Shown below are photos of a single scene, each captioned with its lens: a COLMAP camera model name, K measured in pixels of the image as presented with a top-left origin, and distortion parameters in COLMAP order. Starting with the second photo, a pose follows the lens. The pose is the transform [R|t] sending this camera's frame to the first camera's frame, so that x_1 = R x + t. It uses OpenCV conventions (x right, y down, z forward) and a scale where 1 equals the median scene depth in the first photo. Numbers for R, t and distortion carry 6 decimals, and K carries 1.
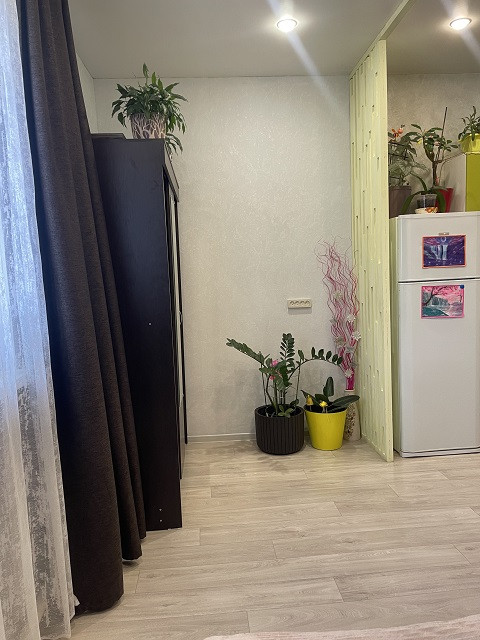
lens RADIAL K [[481.2, 0, 240.0], [0, 481.2, 320.0], [0, 0, 1]] dist [0.090882, -0.114112]
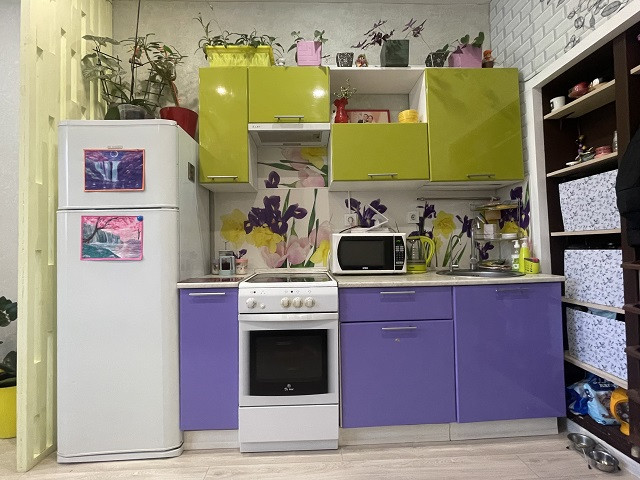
lens RADIAL K [[310.4, 0, 319.1], [0, 310.4, 236.7], [0, 0, 1]] dist [-0.000796, -0.000068]
pose [[0.999067, 0.022193, -0.037050, 0.742175], [-0.026944, 0.990737, -0.133094, 0.013566], [0.033753, 0.133969, 0.990411, 0.553713]]
